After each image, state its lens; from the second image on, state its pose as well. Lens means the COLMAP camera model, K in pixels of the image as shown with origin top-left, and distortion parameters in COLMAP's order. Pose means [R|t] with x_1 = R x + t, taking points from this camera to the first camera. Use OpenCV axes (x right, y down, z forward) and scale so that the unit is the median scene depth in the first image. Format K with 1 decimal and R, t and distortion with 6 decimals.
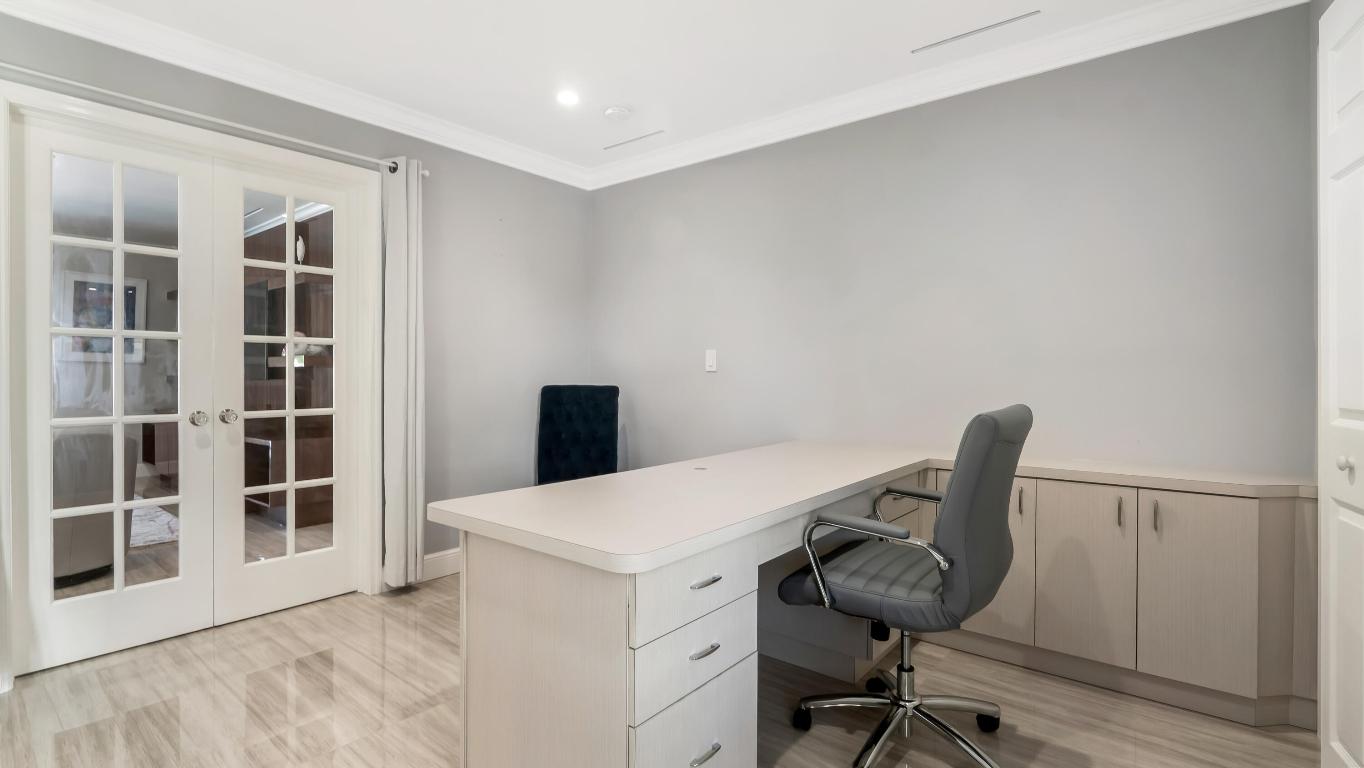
lens RADIAL K [[628.2, 0, 682.0], [0, 628.2, 384.0], [0, 0, 1]] dist [-0.000222, -0.000244]
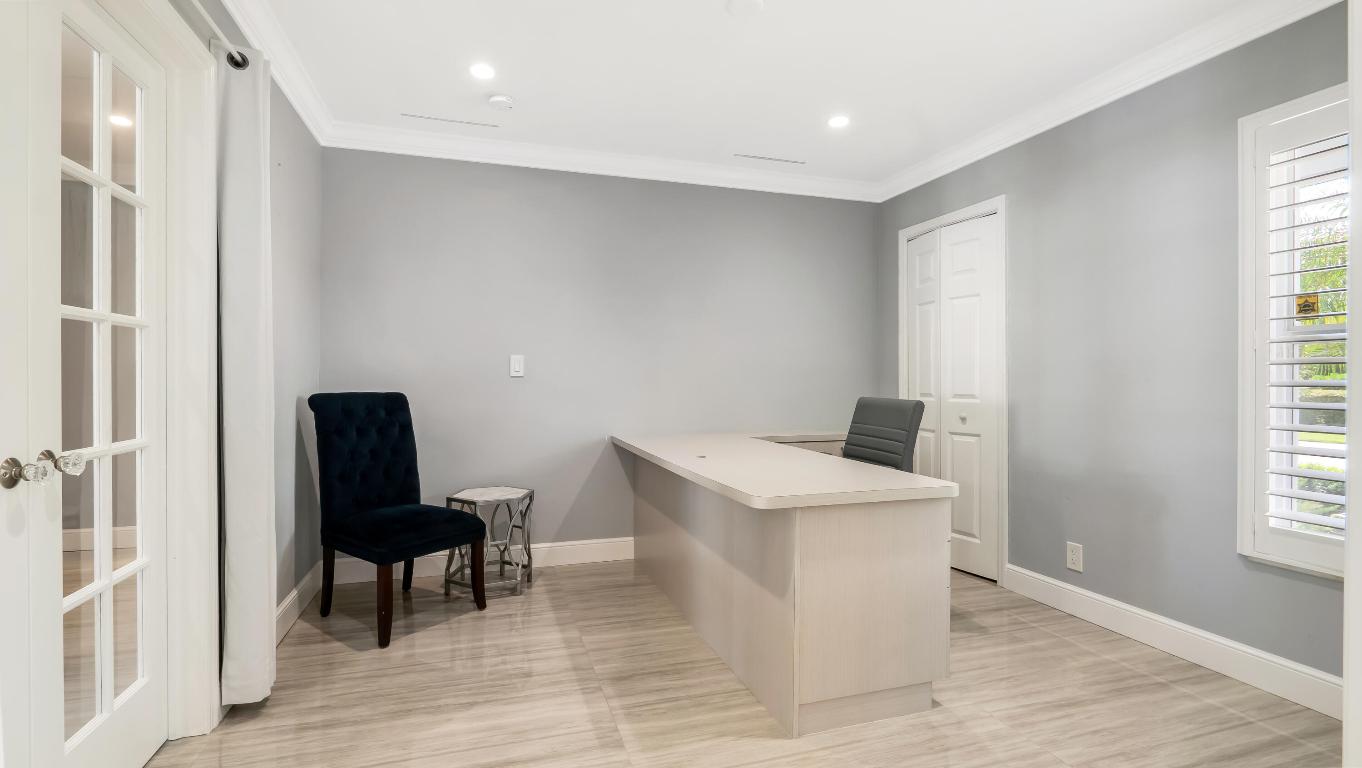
lens RADIAL K [[627.3, 0, 681.0], [0, 627.3, 384.0], [0, 0, 1]] dist [-0.000222, -0.000244]
pose [[0.564086, -0.005738, 0.825696, -0.639606], [0.010595, 0.999944, -0.000289, -0.004858], [-0.825648, 0.008911, 0.564115, 0.218276]]
